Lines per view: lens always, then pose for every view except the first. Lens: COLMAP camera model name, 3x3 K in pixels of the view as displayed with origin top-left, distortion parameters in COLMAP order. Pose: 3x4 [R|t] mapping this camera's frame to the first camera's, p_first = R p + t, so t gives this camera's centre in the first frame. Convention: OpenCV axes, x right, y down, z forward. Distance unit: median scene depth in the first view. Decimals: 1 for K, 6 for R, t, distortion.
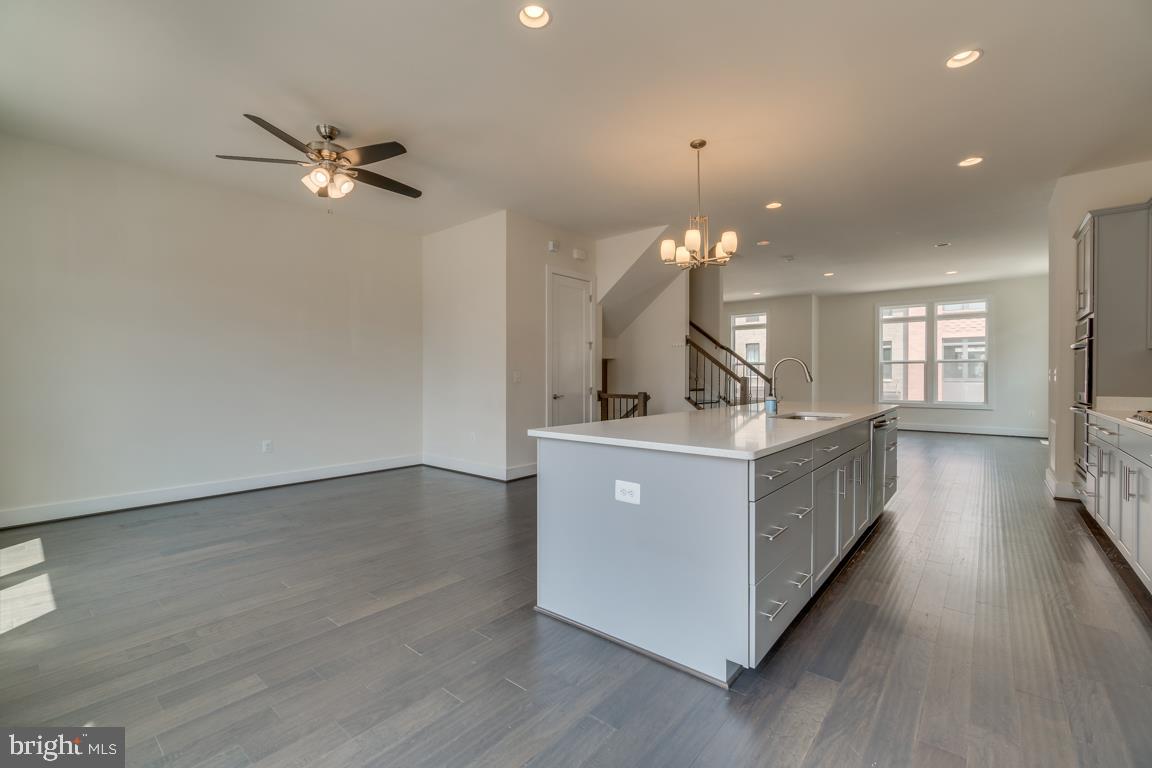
lens RADIAL K [[491.6, 0, 574.4], [0, 491.6, 361.7], [0, 0, 1]] dist [-0.000566, 0.000066]
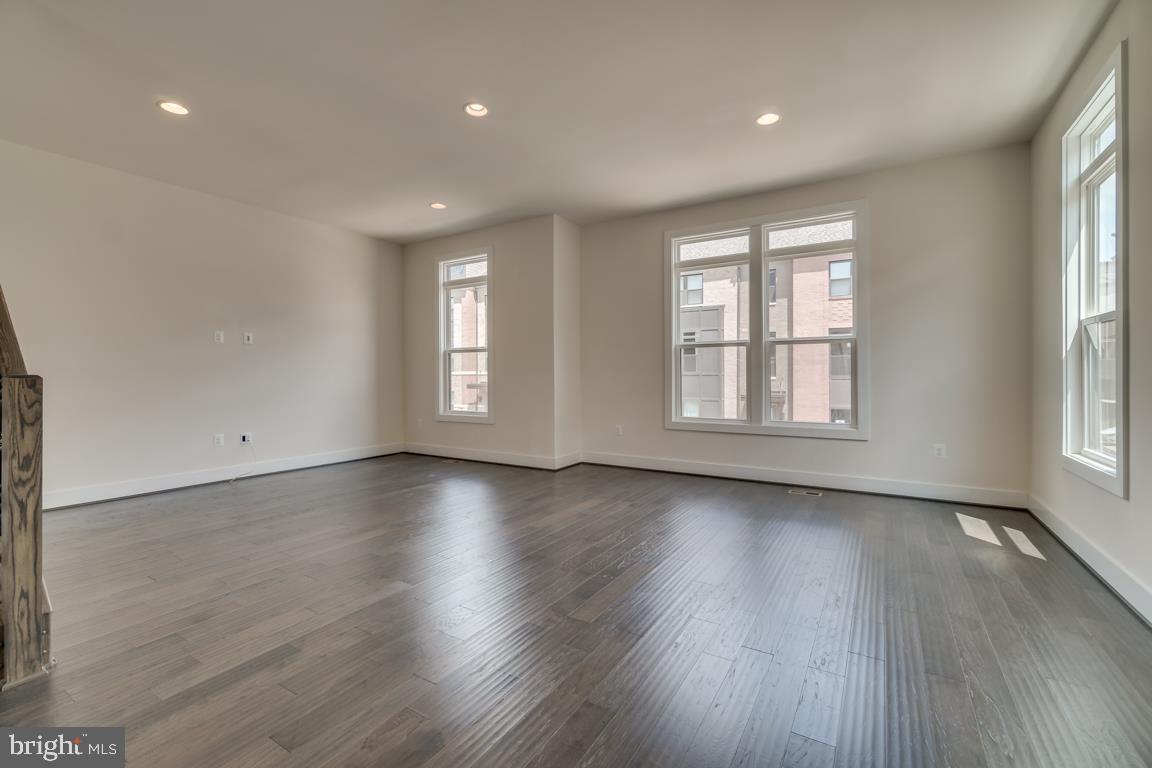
lens RADIAL K [[494.8, 0, 577.3], [0, 494.8, 373.2], [0, 0, 1]] dist [0.000197, -0.000230]
pose [[0.990395, -0.002088, 0.138253, 0.449857], [-0.001400, 0.999683, 0.025122, 0.018123], [-0.138261, -0.025074, 0.990078, 0.494217]]
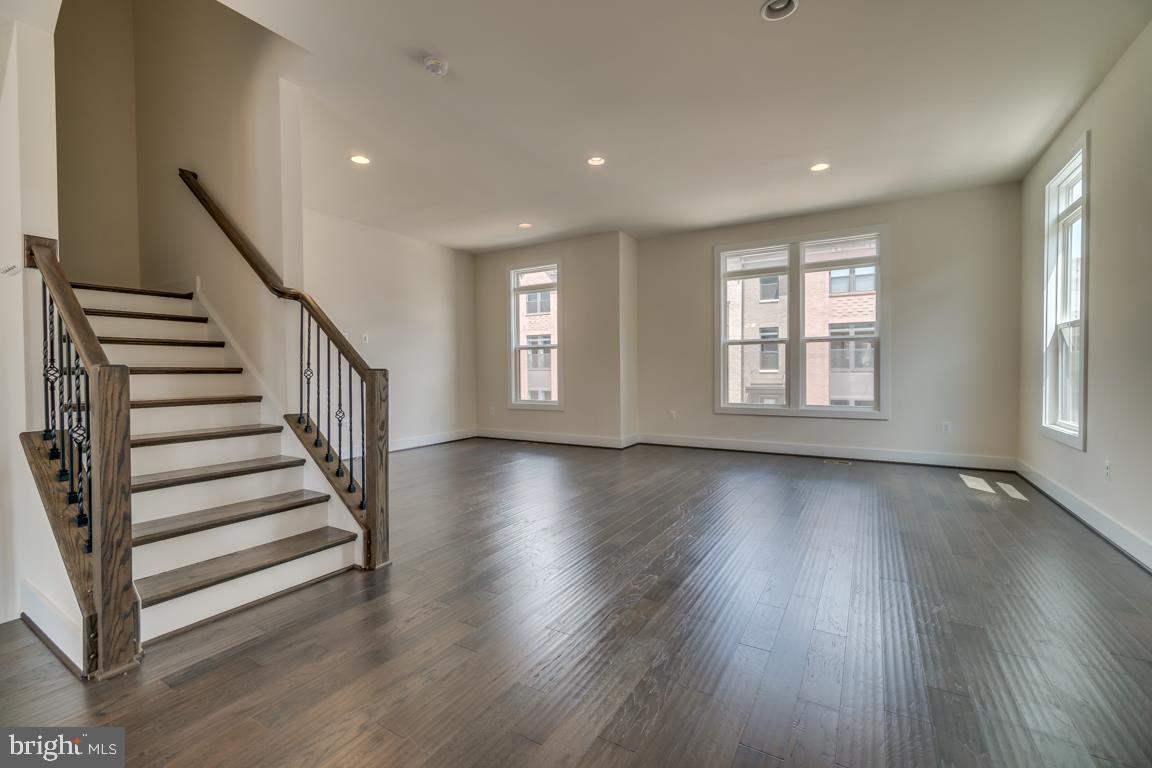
lens RADIAL K [[494.9, 0, 575.9], [0, 494.9, 377.8], [0, 0, 1]] dist [-0.001130, -0.000146]
pose [[0.988095, -0.010490, 0.153486, 0.345290], [0.003408, 0.998920, 0.046330, 0.016129], [-0.153807, -0.045255, 0.987064, 0.411542]]
